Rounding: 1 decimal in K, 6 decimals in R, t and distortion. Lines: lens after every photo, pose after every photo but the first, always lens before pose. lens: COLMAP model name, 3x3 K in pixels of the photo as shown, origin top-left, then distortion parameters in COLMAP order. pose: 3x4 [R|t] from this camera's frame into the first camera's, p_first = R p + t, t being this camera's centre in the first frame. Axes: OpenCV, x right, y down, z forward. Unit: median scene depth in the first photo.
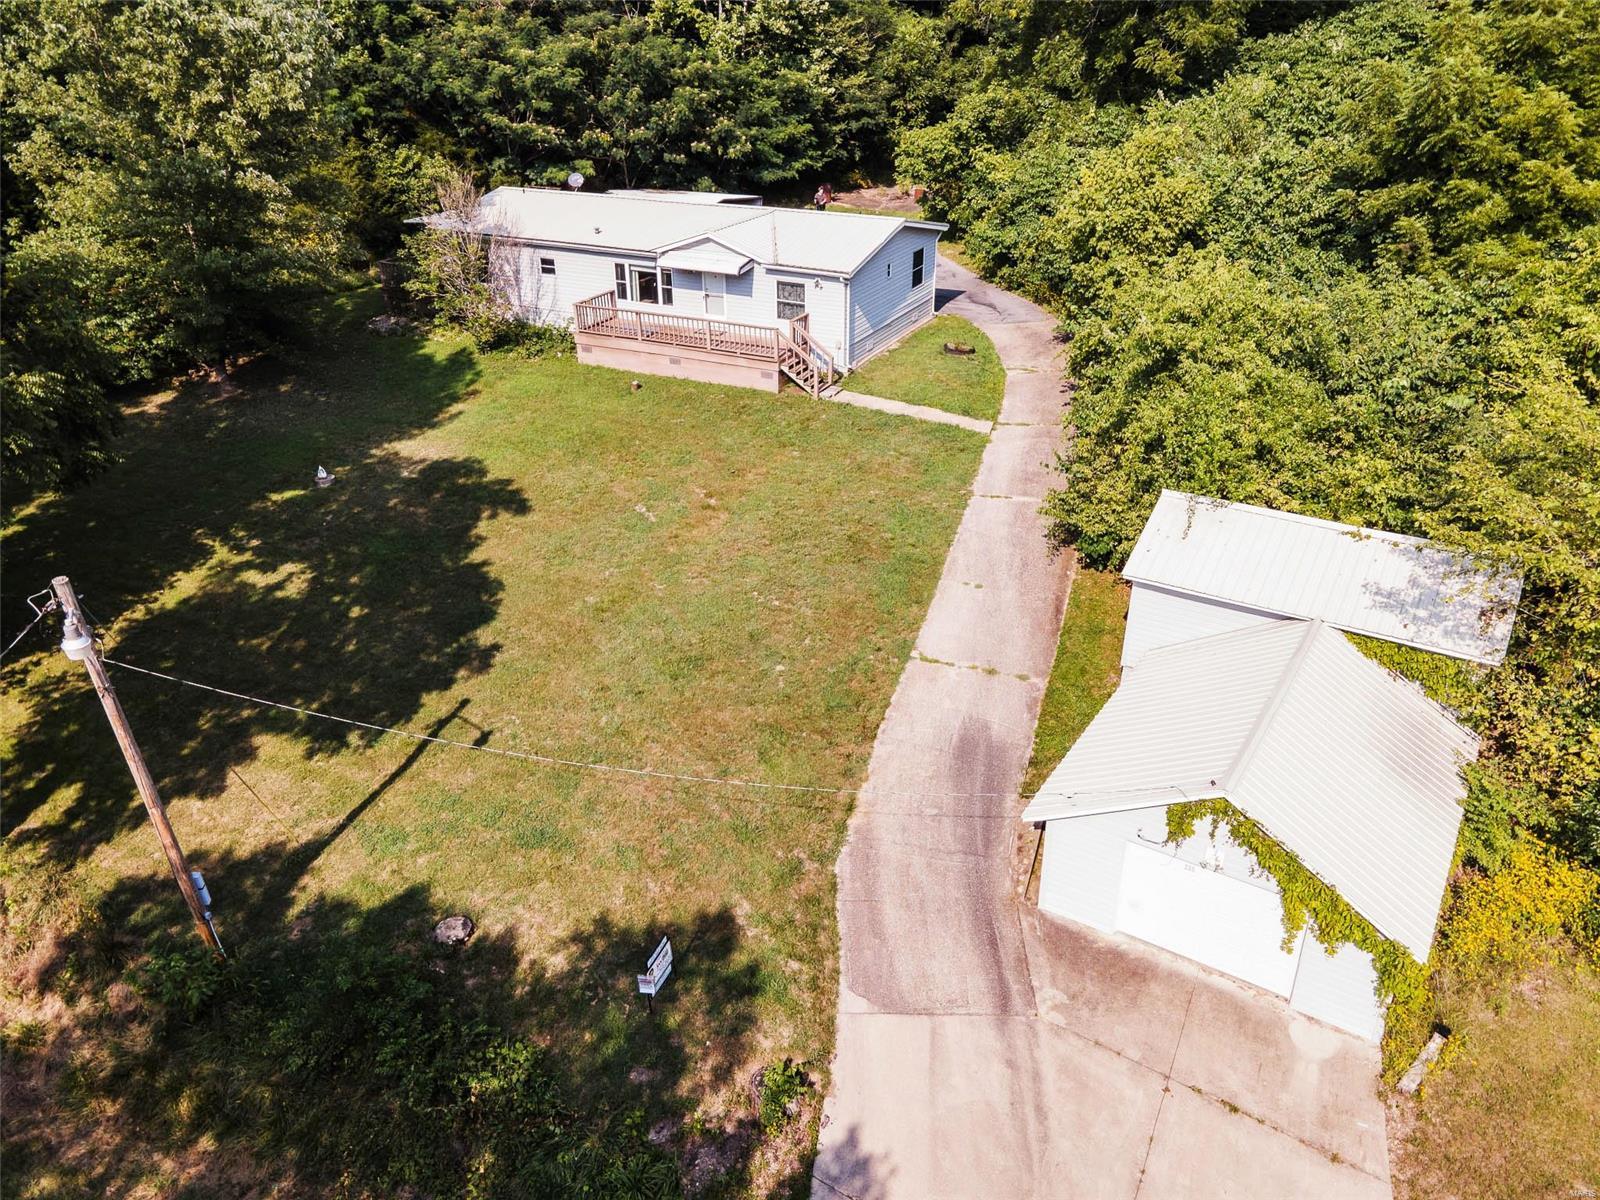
lens RADIAL K [[1167.8, 0, 803.2], [0, 1167.8, 590.7], [0, 0, 1]] dist [0.045178, 0.005147]
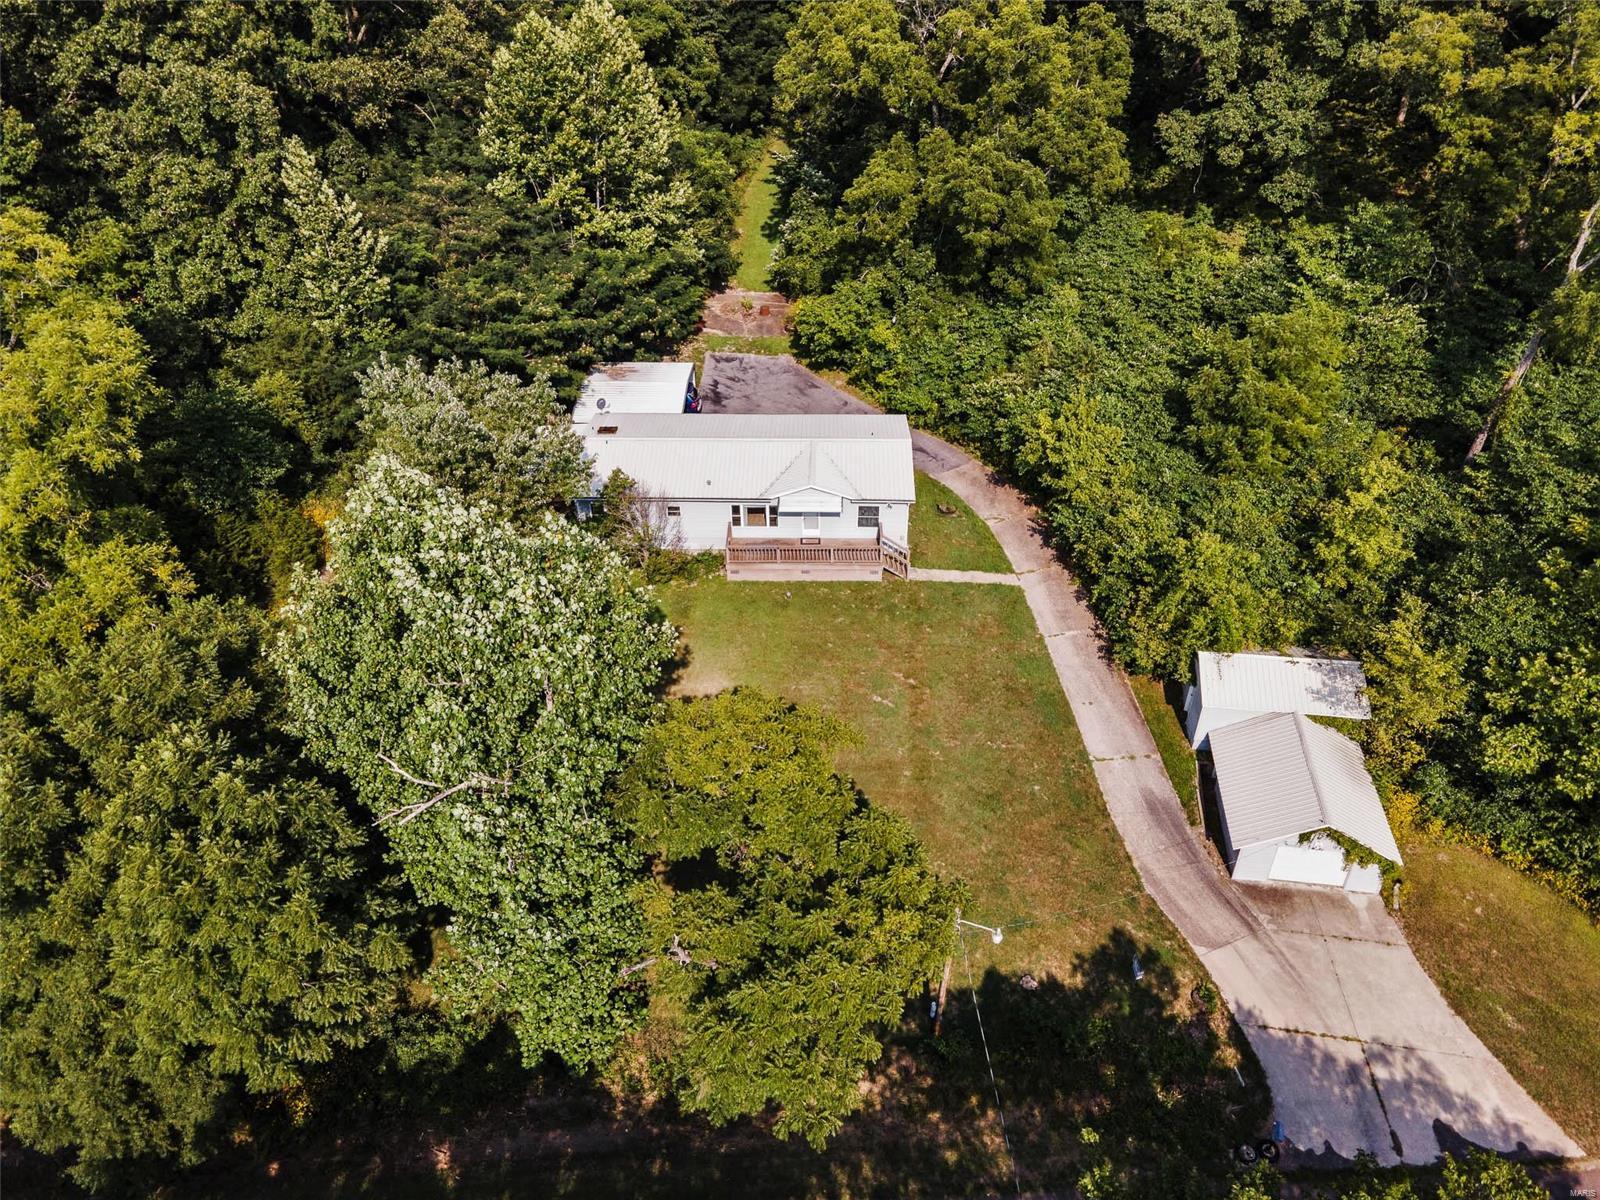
lens RADIAL K [[1167.8, 0, 803.2], [0, 1167.8, 590.7], [0, 0, 1]] dist [0.045178, 0.005147]
pose [[0.900157, -0.251921, 0.355321, -1.199747], [0.192697, 0.961924, 0.193829, -0.855585], [-0.390621, -0.106007, 0.914427, -0.684569]]
